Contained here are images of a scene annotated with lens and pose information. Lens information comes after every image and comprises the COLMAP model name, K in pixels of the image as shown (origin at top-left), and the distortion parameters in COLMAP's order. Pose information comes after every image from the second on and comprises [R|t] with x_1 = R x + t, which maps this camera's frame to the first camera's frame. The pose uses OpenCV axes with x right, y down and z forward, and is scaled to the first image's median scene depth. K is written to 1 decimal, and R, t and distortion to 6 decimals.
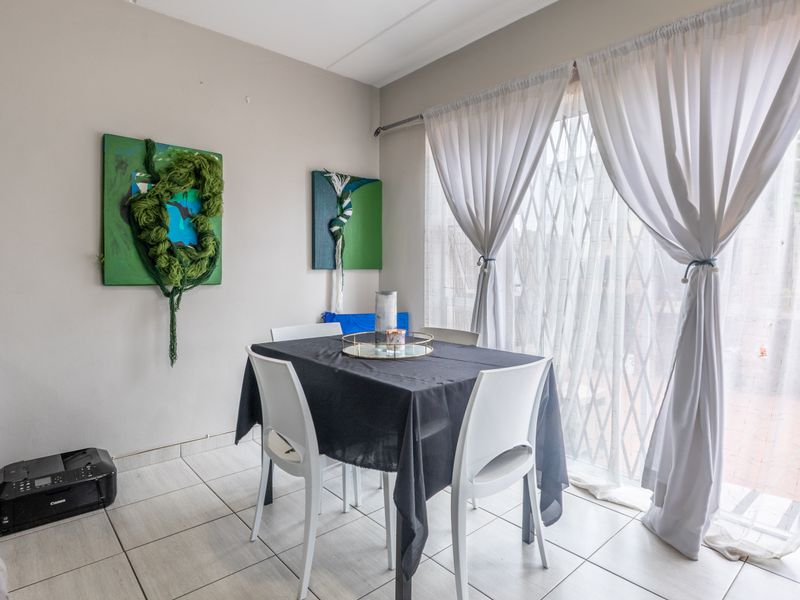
lens RADIAL K [[451.6, 0, 399.1], [0, 451.6, 273.0], [0, 0, 1]] dist [0.000149, 0.001432]
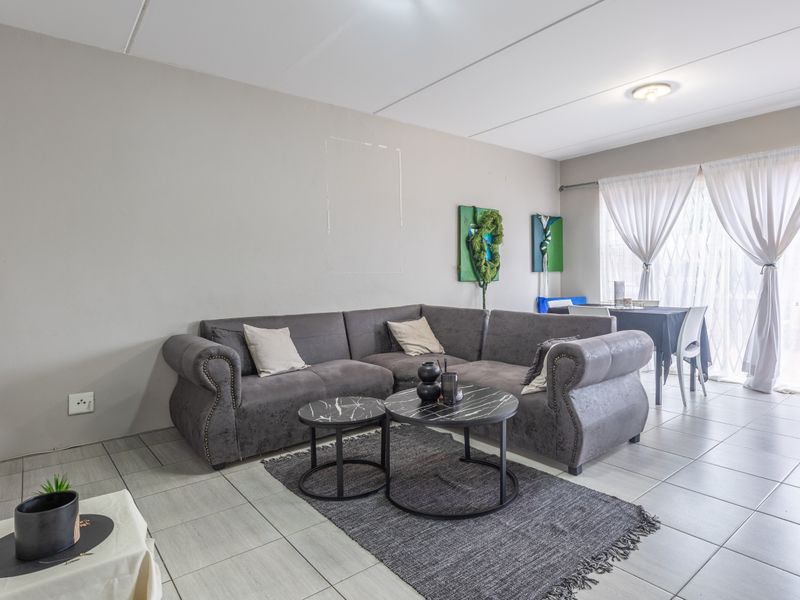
lens RADIAL K [[465.6, 0, 414.5], [0, 465.6, 274.1], [0, 0, 1]] dist [0.000983, 0.002139]
pose [[0.999151, -0.016619, -0.037692, -0.743594], [0.016347, 0.999838, -0.007525, 0.007147], [0.037811, 0.006903, 0.999261, -1.021215]]
